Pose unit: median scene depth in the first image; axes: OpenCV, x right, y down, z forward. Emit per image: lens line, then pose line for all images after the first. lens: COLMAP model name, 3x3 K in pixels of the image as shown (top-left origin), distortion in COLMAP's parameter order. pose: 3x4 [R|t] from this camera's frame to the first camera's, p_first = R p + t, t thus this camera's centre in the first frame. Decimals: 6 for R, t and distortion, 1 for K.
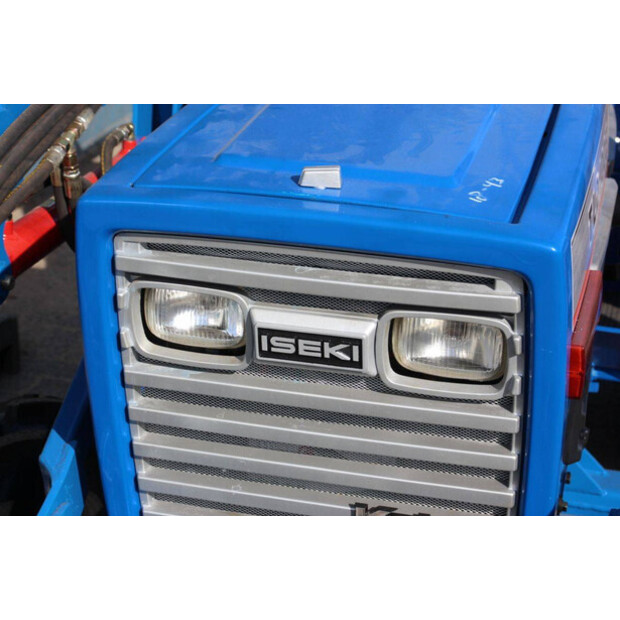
lens RADIAL K [[1461.3, 0, 309.2], [0, 1461.3, 313.1], [0, 0, 1]] dist [0.381408, 0.000000]
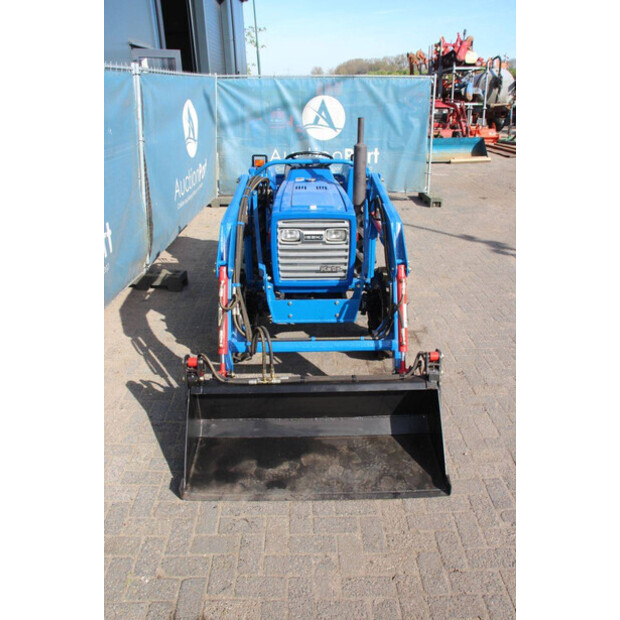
lens RADIAL K [[508.4, 0, 324.6], [0, 508.4, 322.2], [0, 0, 1]] dist [-0.146523, 0.111895]
pose [[0.958027, -0.127647, 0.256692, -0.497749], [0.114701, 0.991281, 0.064855, 0.225132], [-0.262732, -0.032690, 0.964315, -0.917914]]
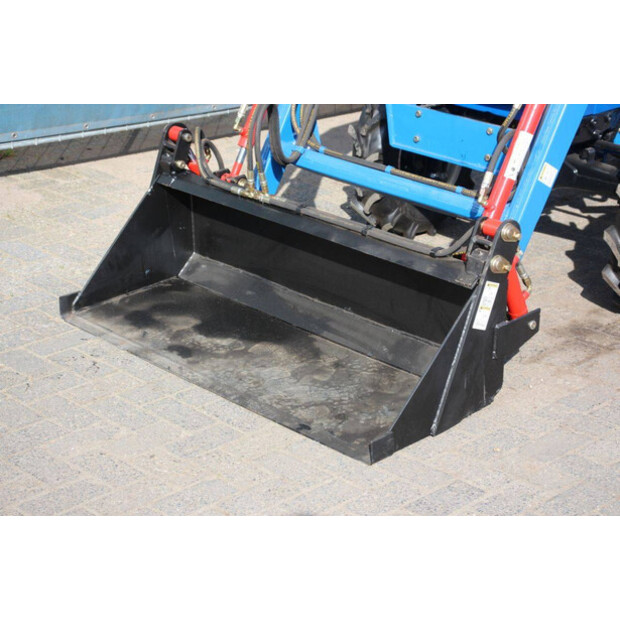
lens RADIAL K [[1461.3, 0, 312.2], [0, 1461.3, 309.2], [0, 0, 1]] dist [0.381408, 0.000000]
pose [[0.864304, 0.198644, -0.462081, 1.191504], [-0.208178, 0.977604, 0.030874, 0.612784], [0.457865, 0.069510, 0.886300, -1.716119]]
